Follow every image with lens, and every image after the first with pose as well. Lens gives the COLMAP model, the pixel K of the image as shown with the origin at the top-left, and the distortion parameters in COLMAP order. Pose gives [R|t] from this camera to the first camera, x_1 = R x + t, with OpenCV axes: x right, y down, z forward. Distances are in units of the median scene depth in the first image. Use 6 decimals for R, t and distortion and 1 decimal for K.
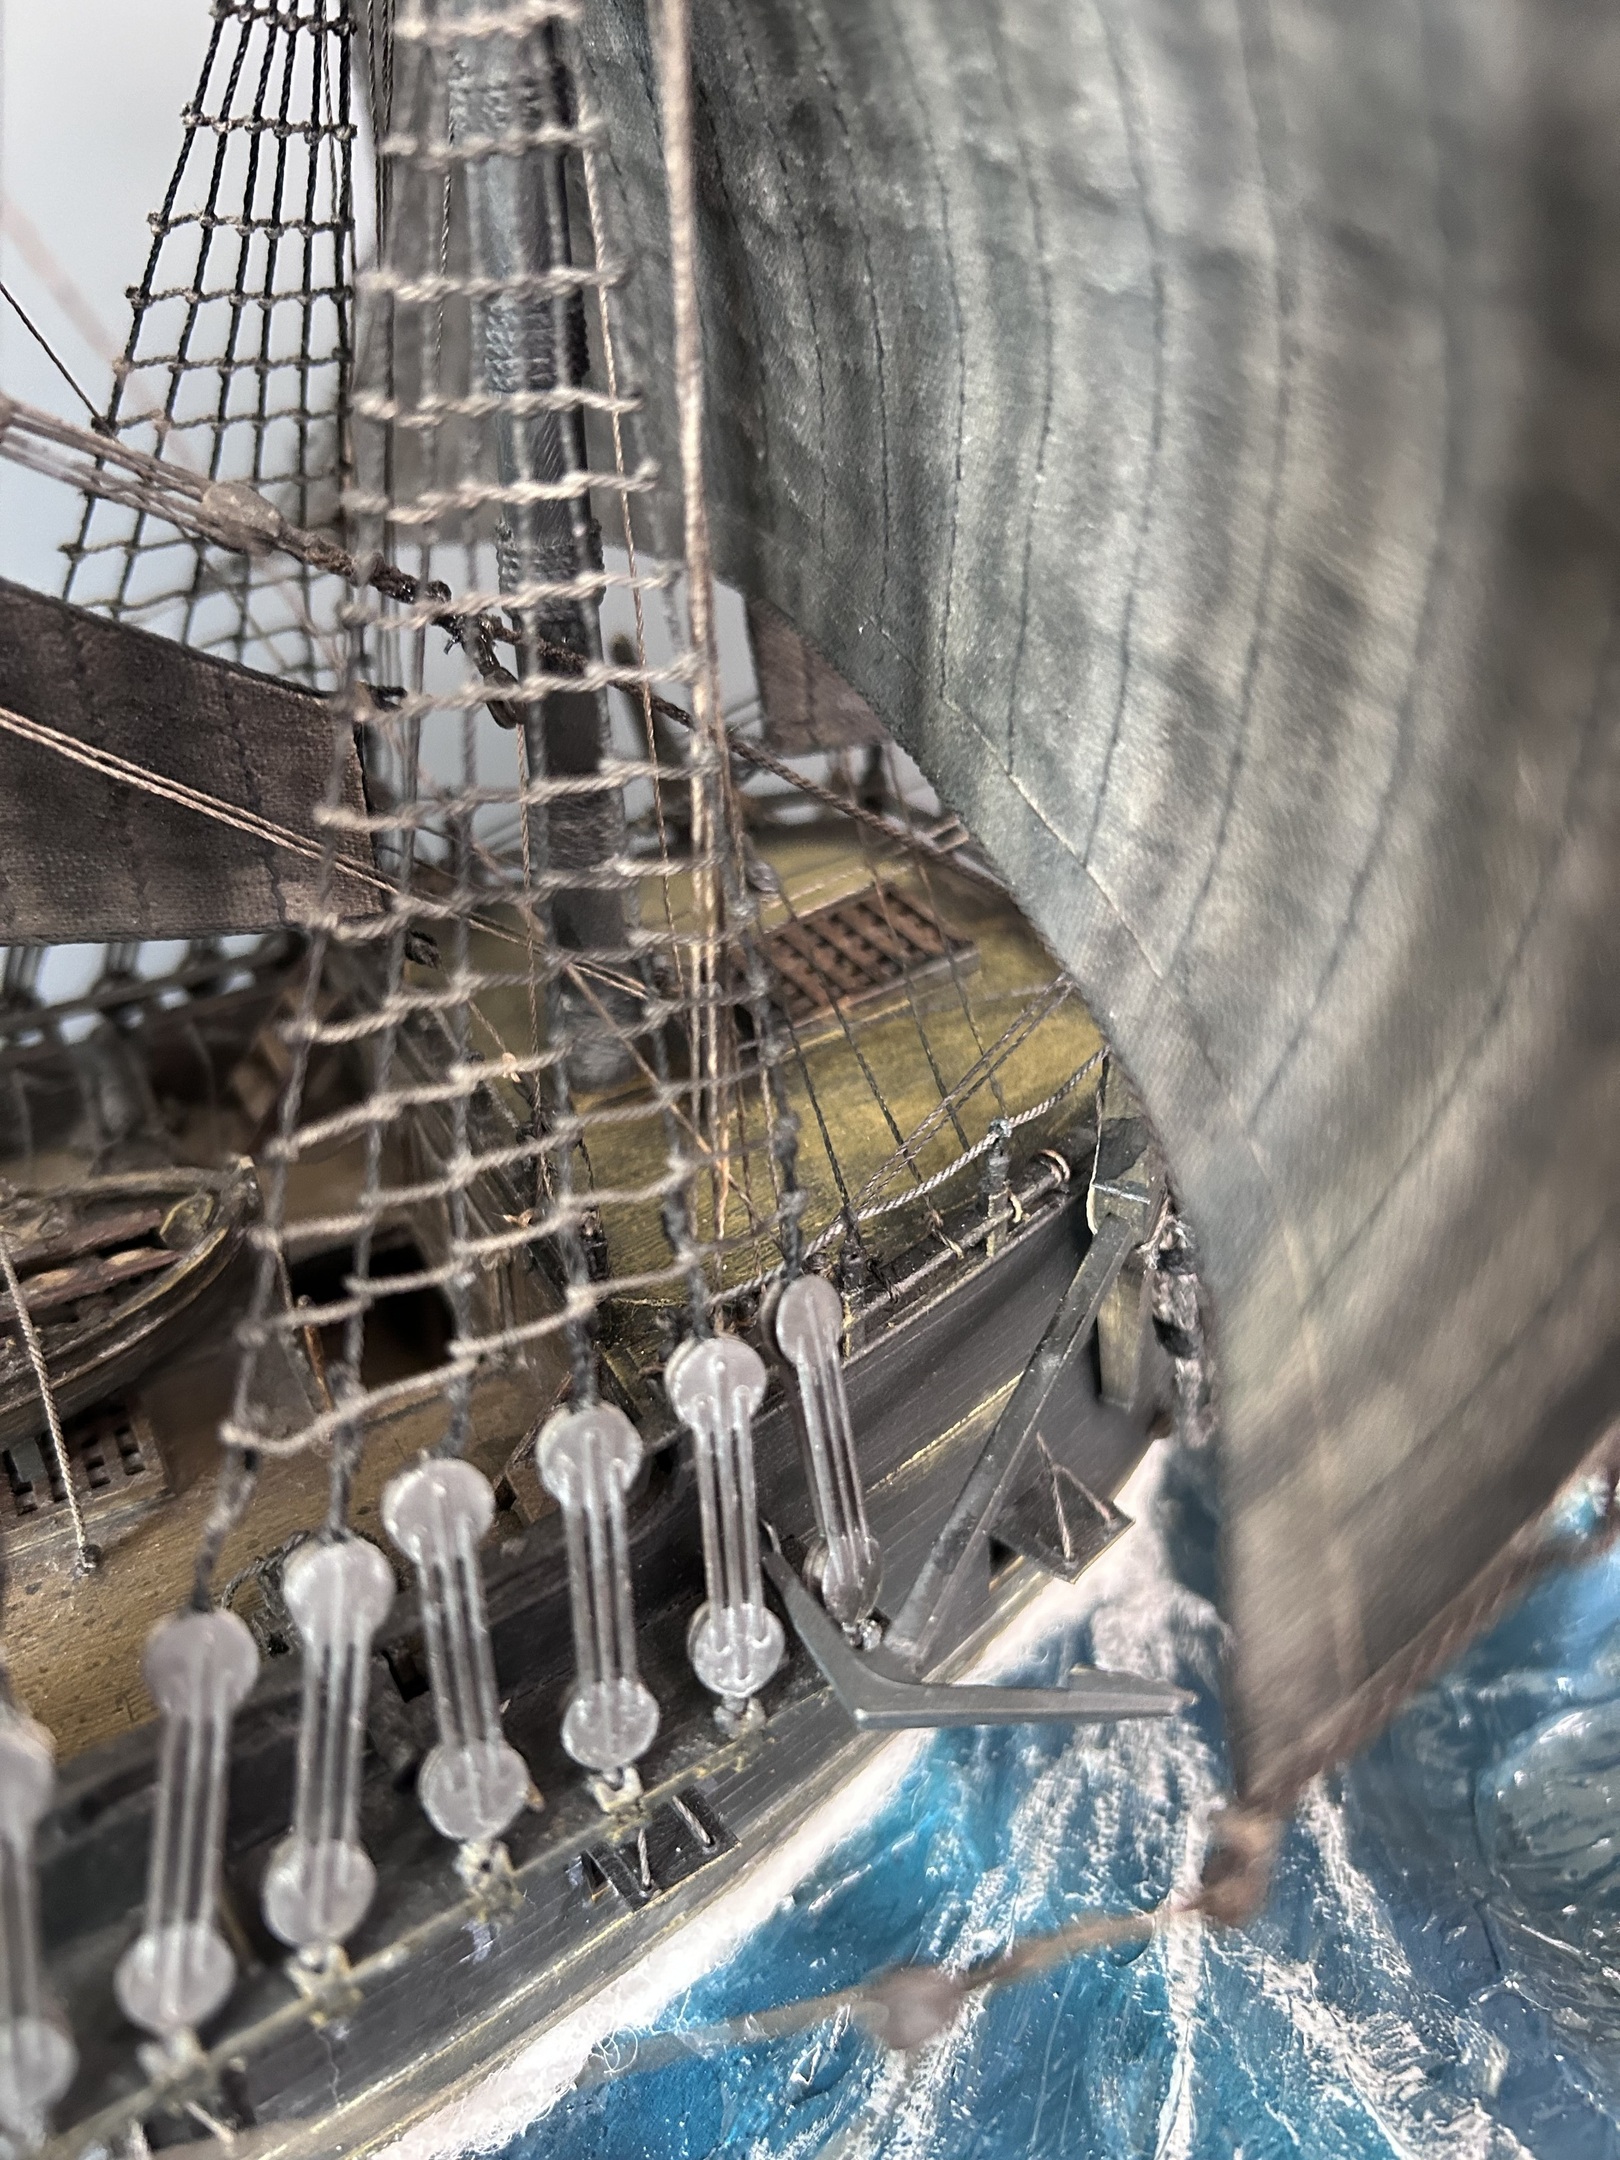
lens RADIAL K [[1691.5, 0, 810.0], [0, 1691.5, 1080.0], [0, 0, 1]] dist [-0.002925, -0.043257]
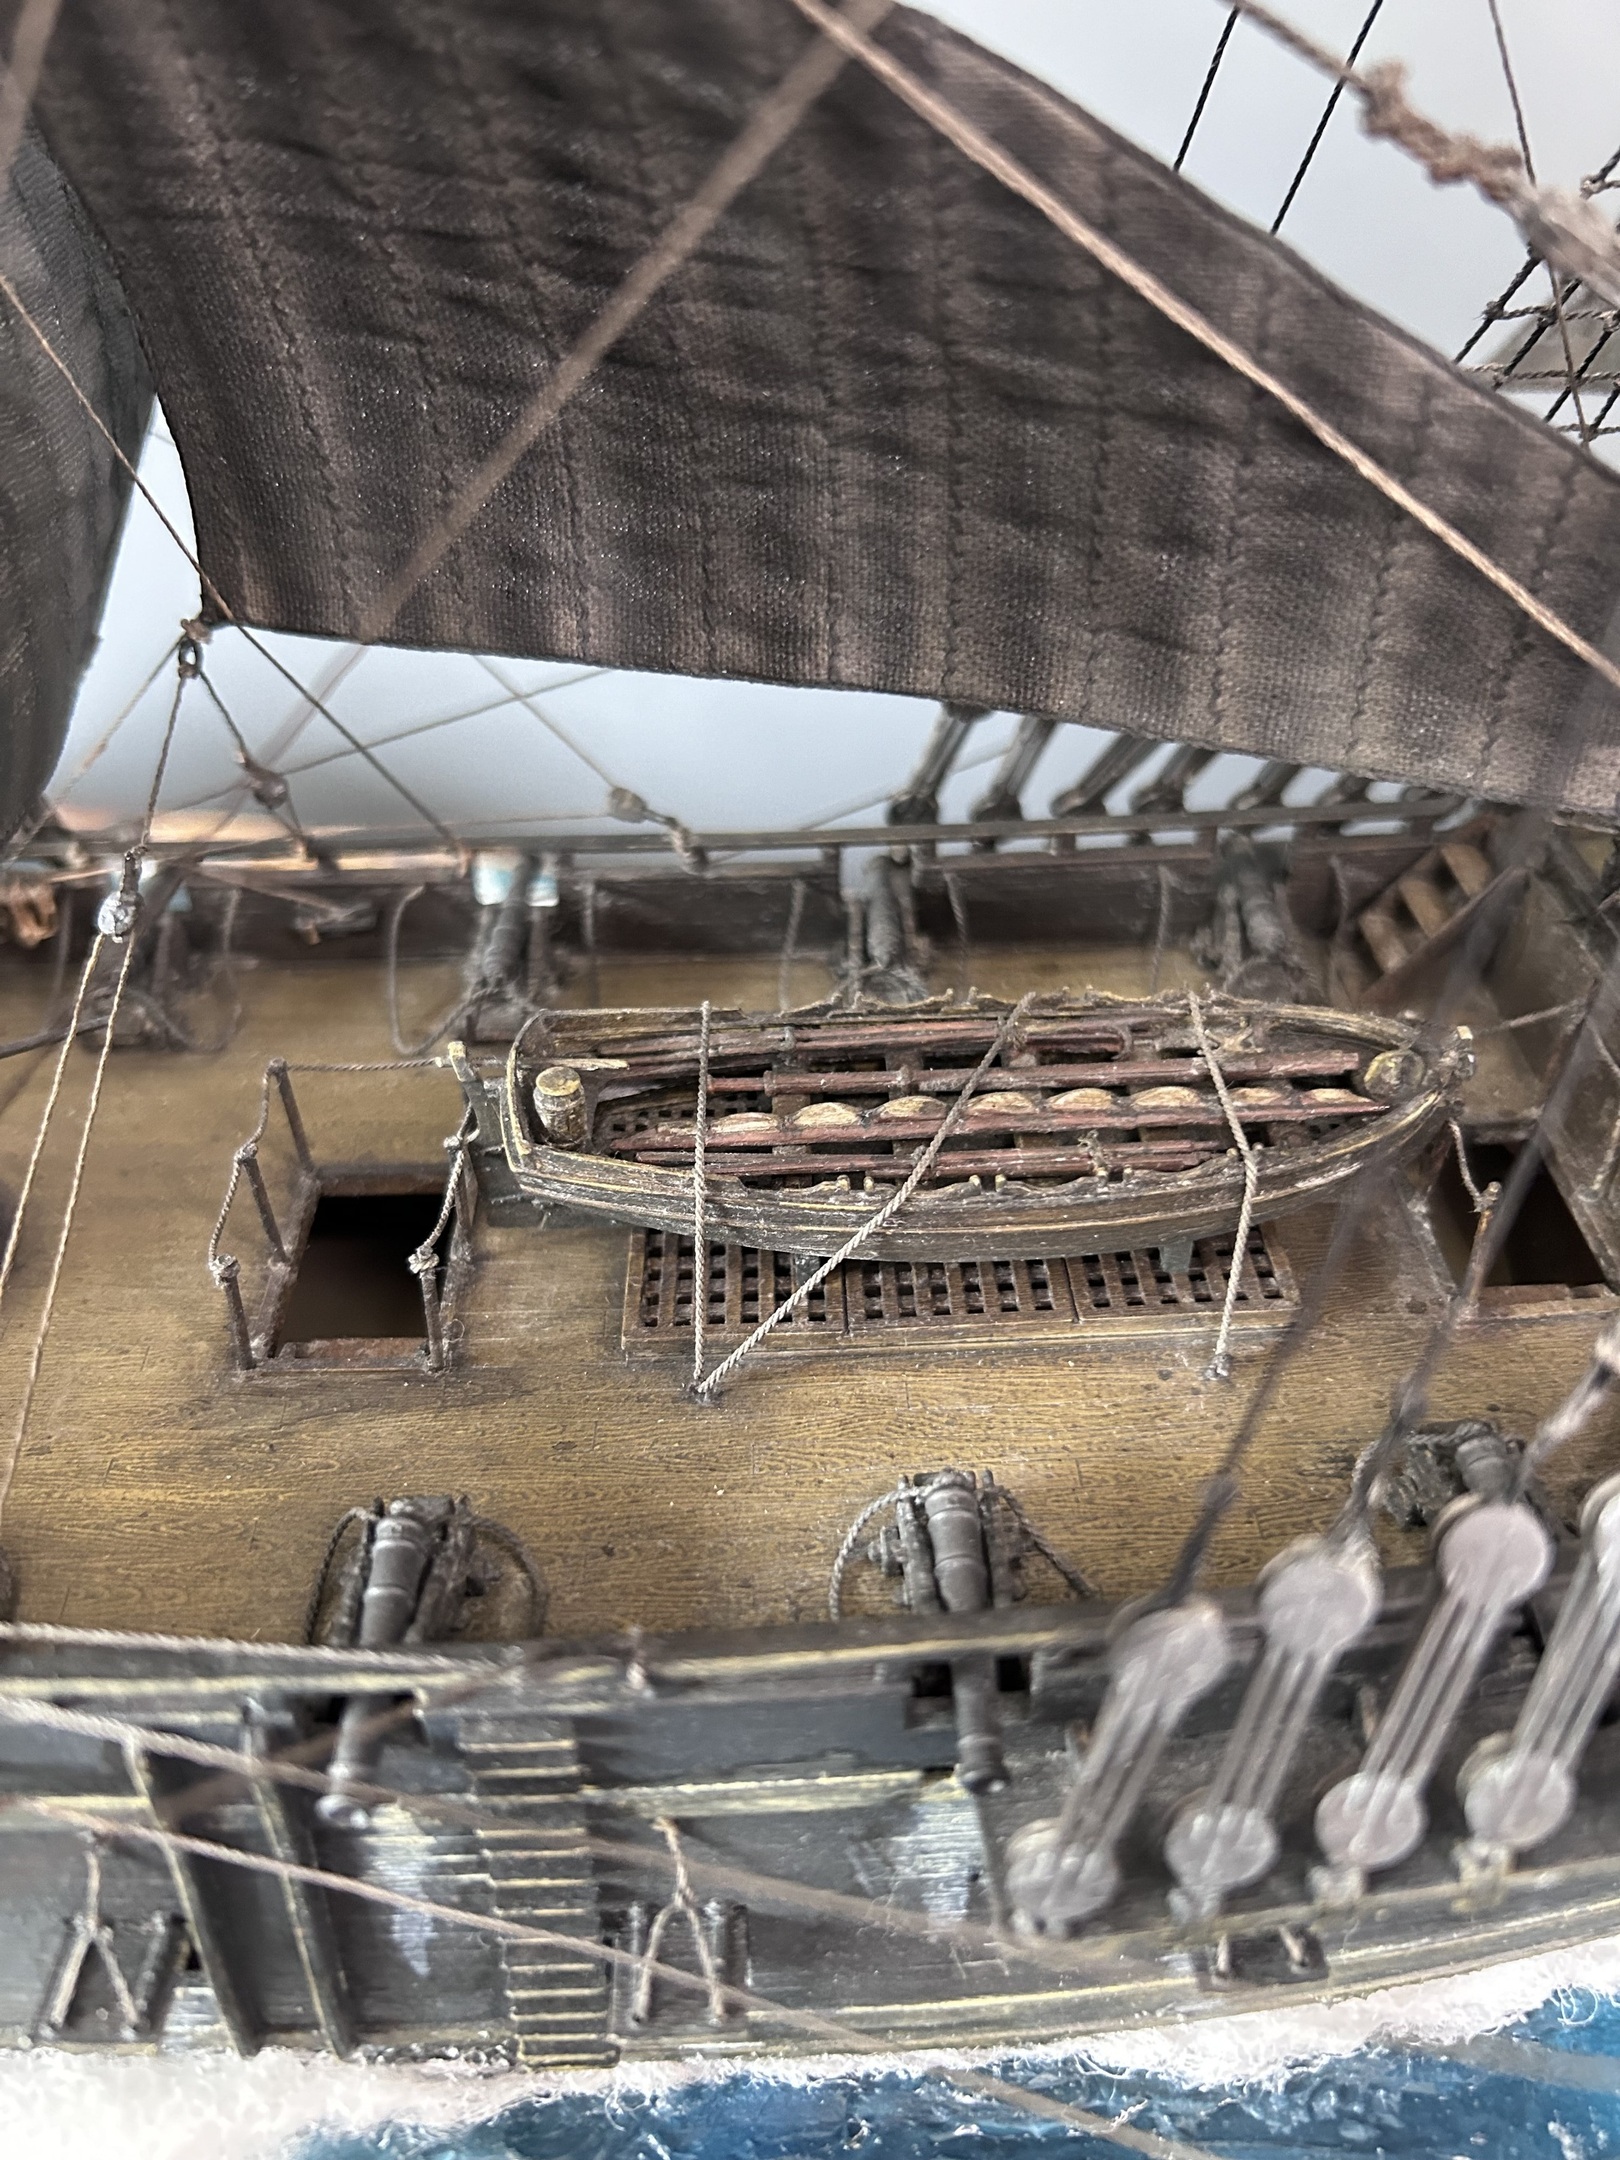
lens RADIAL K [[1691.5, 0, 810.0], [0, 1691.5, 1080.0], [0, 0, 1]] dist [-0.002925, -0.043257]
pose [[0.887669, 0.278446, -0.366759, -0.377366], [-0.236517, 0.959073, 0.155690, 0.015311], [0.395100, -0.051456, 0.917196, -0.056065]]
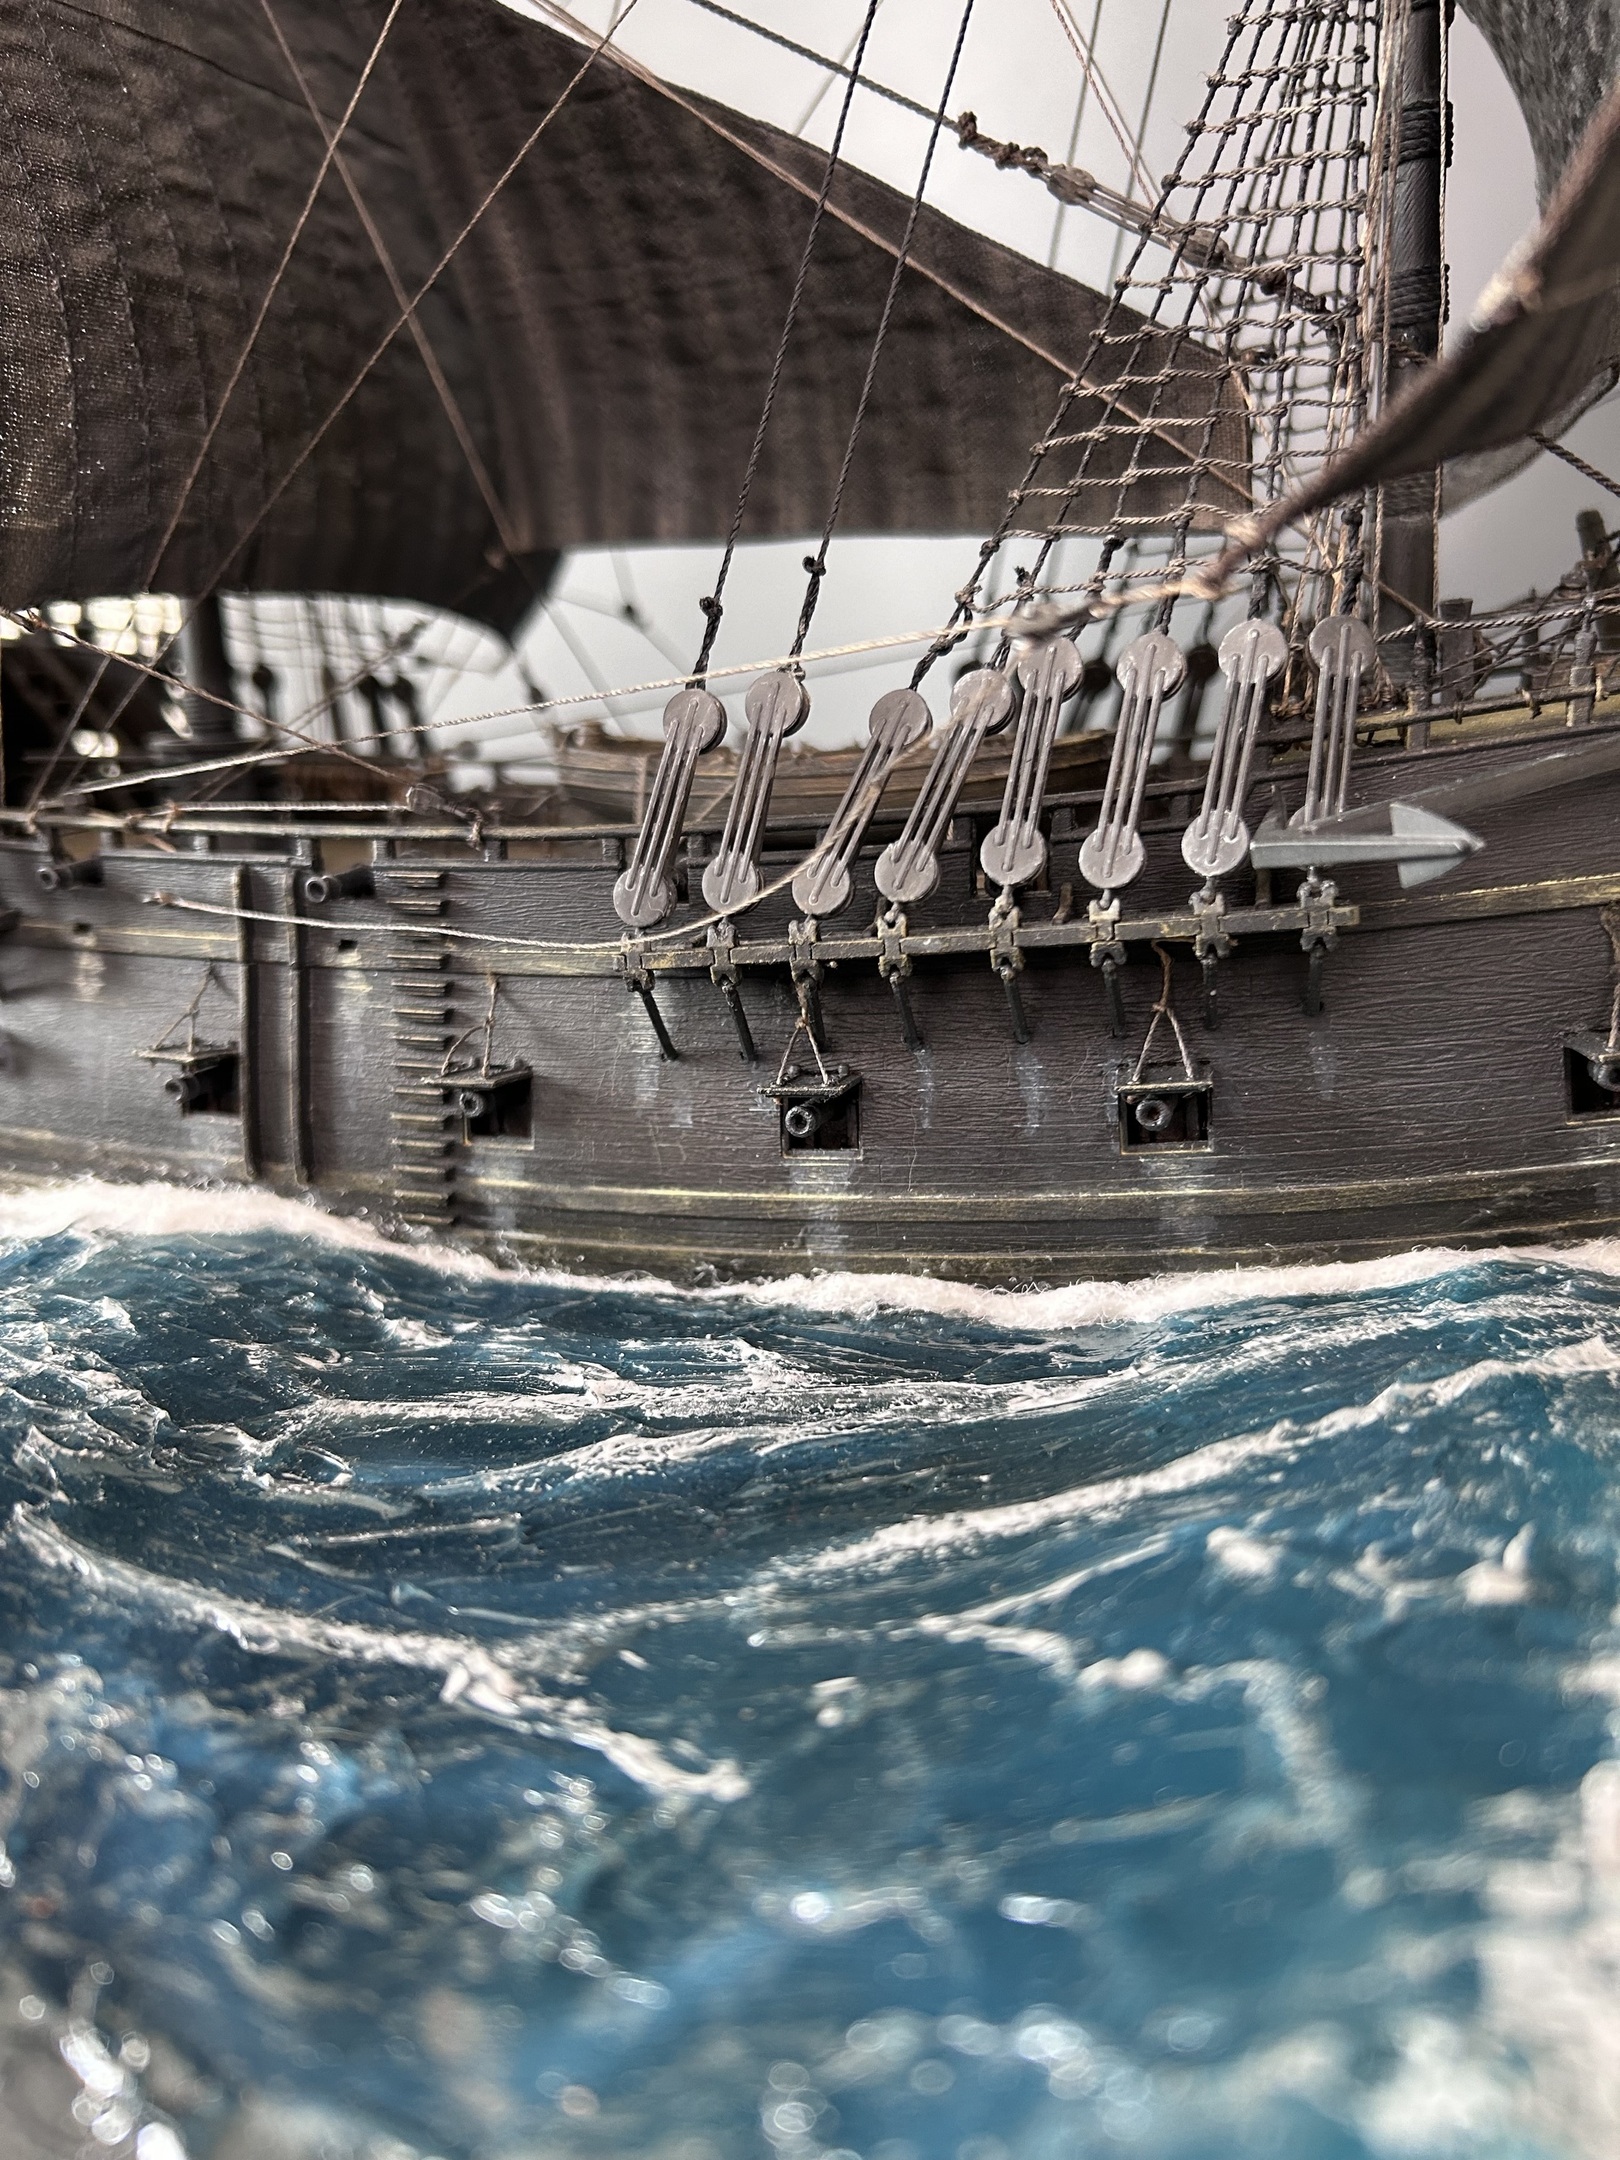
lens RADIAL K [[1654.1, 0, 810.0], [0, 1654.1, 1080.0], [0, 0, 1]] dist [0.003571, -0.029541]
pose [[0.666603, 0.164533, -0.727028, 0.768797], [-0.371948, 0.918656, -0.133134, 0.830433], [0.645984, 0.359164, 0.673577, -0.066961]]
